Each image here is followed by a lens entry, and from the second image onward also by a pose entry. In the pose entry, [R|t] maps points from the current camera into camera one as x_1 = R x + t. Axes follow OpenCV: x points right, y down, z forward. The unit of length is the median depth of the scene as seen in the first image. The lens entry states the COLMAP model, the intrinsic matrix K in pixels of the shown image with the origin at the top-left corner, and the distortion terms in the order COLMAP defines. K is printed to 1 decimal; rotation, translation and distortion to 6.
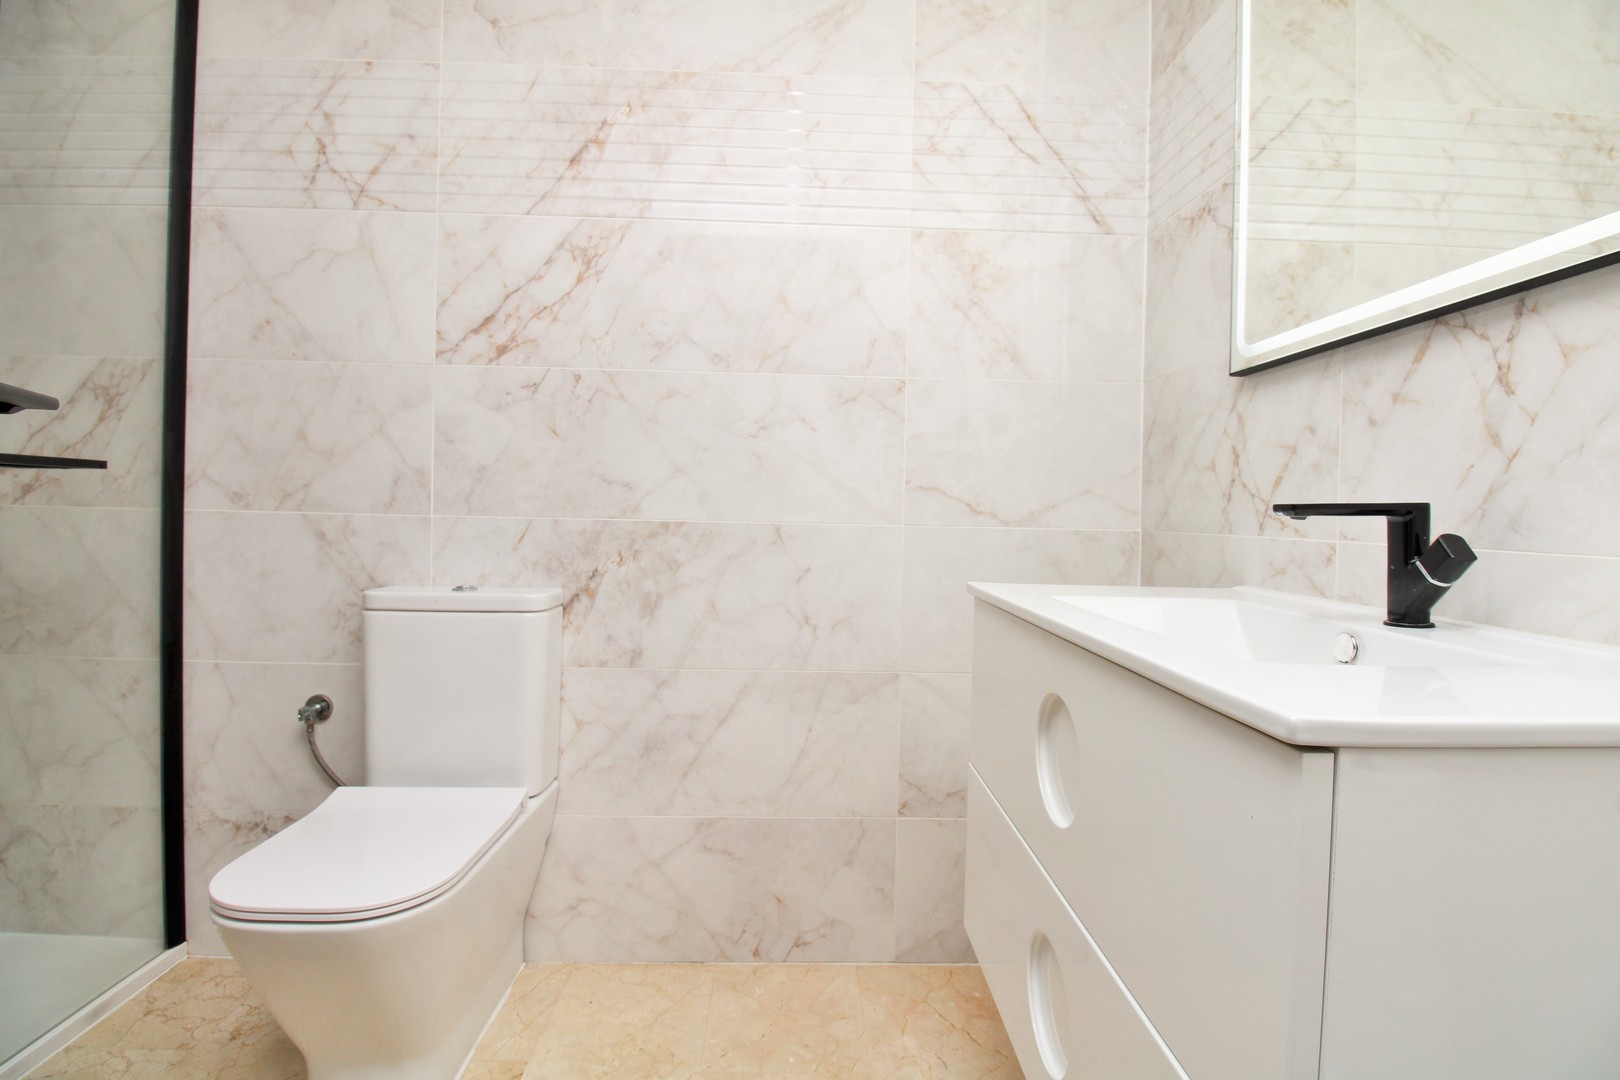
lens RADIAL K [[759.5, 0, 815.6], [0, 759.5, 525.6], [0, 0, 1]] dist [0.001902, -0.014888]
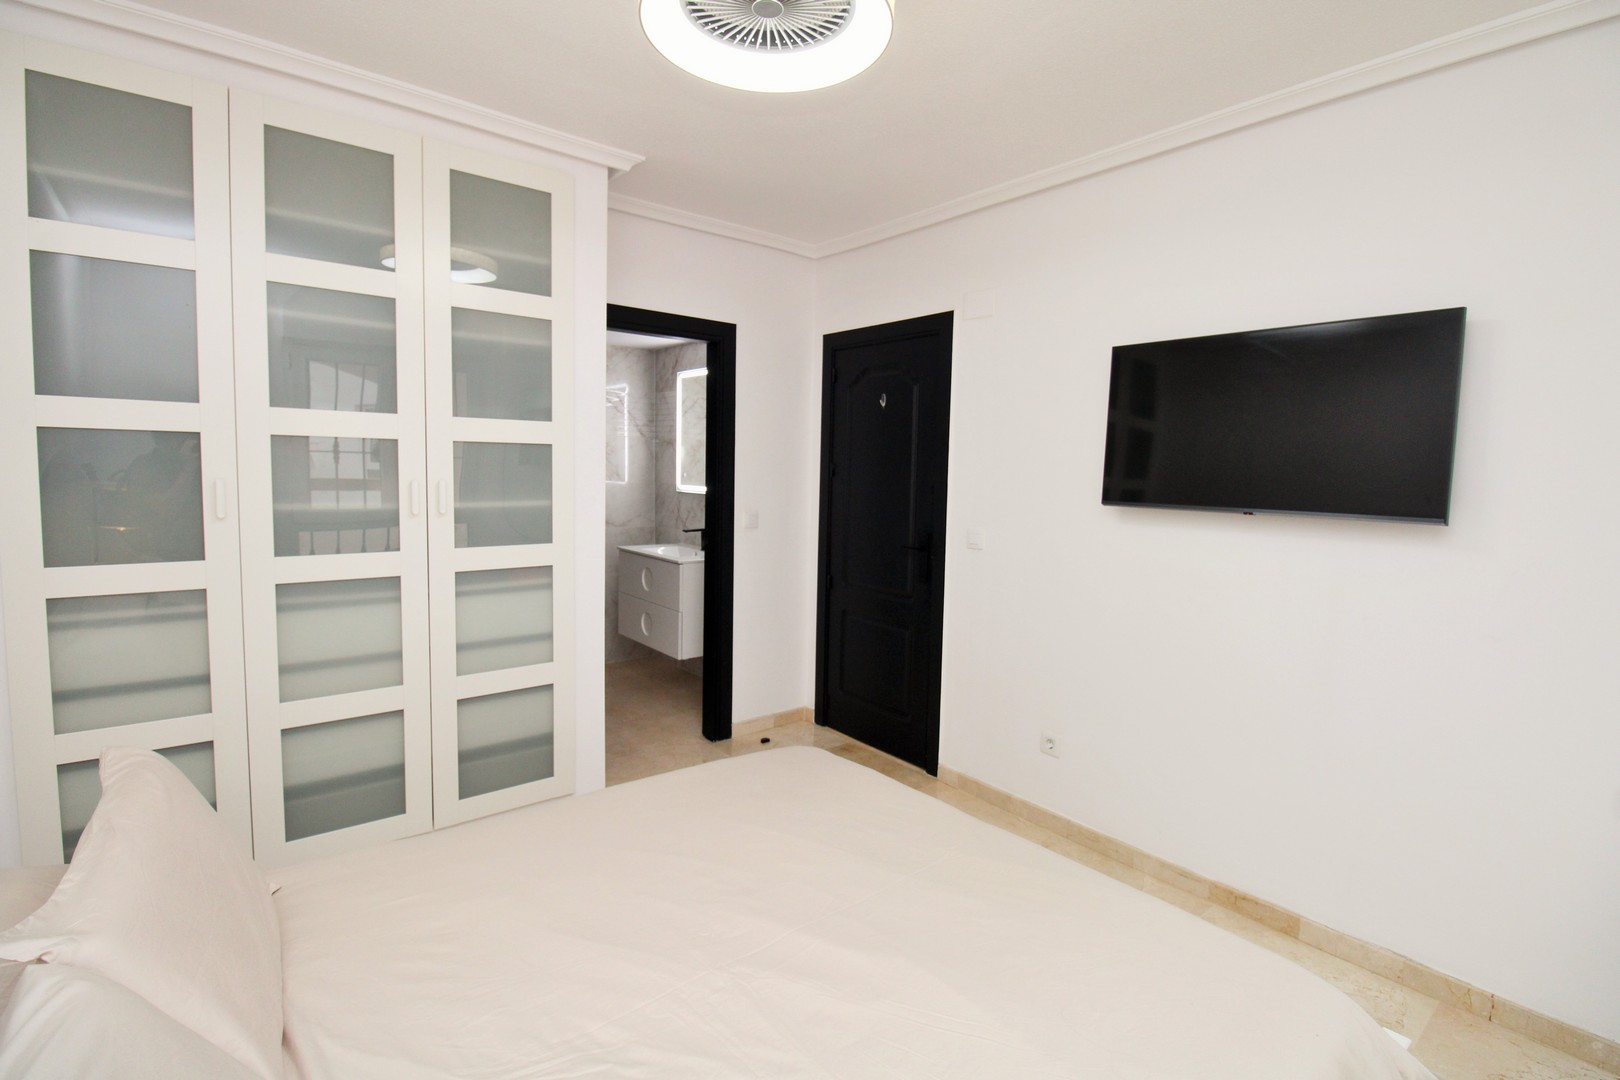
lens RADIAL K [[747.0, 0, 813.2], [0, 747.0, 527.8], [0, 0, 1]] dist [0.000195, -0.013848]
pose [[0.788155, -0.047580, 0.613635, -1.074966], [0.001264, 0.997130, 0.075692, -0.242547], [-0.615475, -0.058882, 0.785954, -2.087078]]
